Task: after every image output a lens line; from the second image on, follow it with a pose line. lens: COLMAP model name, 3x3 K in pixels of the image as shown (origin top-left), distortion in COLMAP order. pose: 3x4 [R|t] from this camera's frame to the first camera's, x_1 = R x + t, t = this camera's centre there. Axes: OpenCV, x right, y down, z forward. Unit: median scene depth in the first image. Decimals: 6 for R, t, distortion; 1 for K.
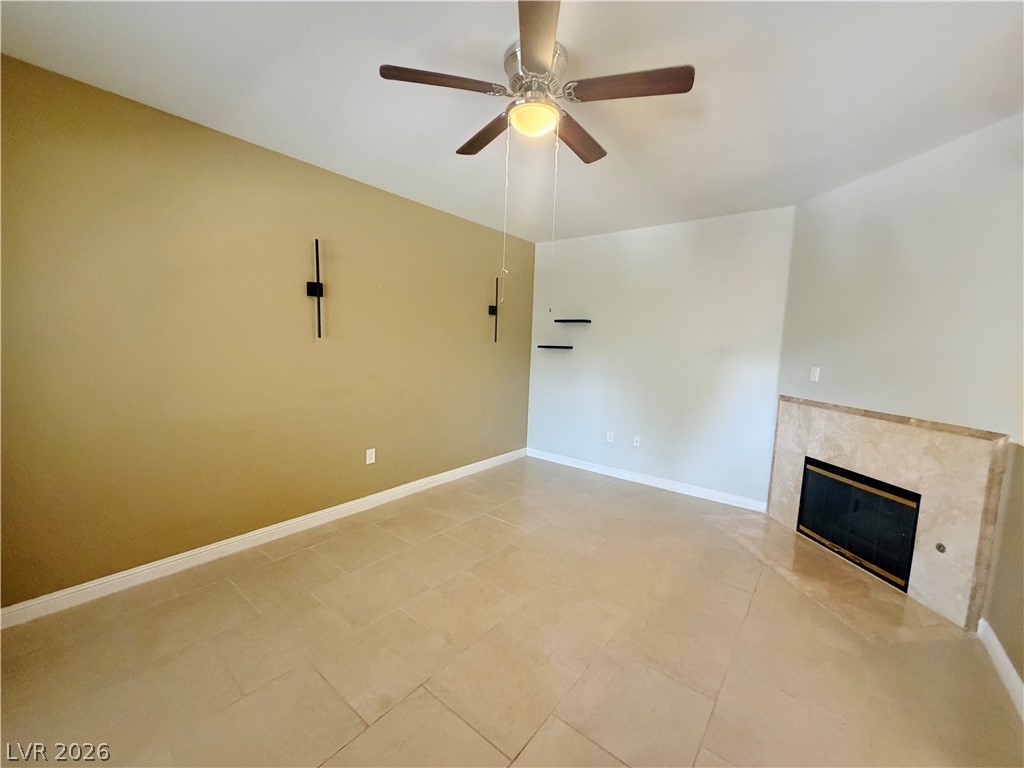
lens RADIAL K [[407.1, 0, 511.0], [0, 407.1, 385.3], [0, 0, 1]] dist [-0.000940, -0.000284]
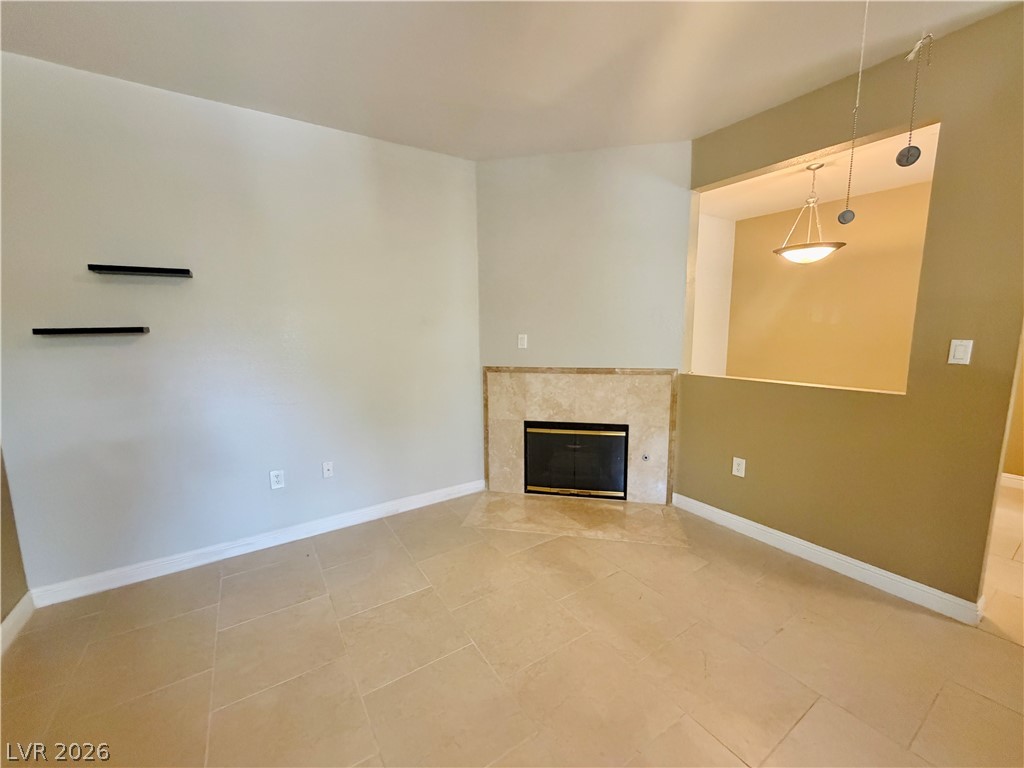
lens RADIAL K [[407.1, 0, 511.0], [0, 407.1, 385.3], [0, 0, 1]] dist [-0.000940, -0.000284]
pose [[0.316472, -0.176713, 0.931997, -0.276654], [0.122123, 0.981909, 0.144709, -0.080994], [-0.940708, 0.068022, 0.332328, 0.790696]]
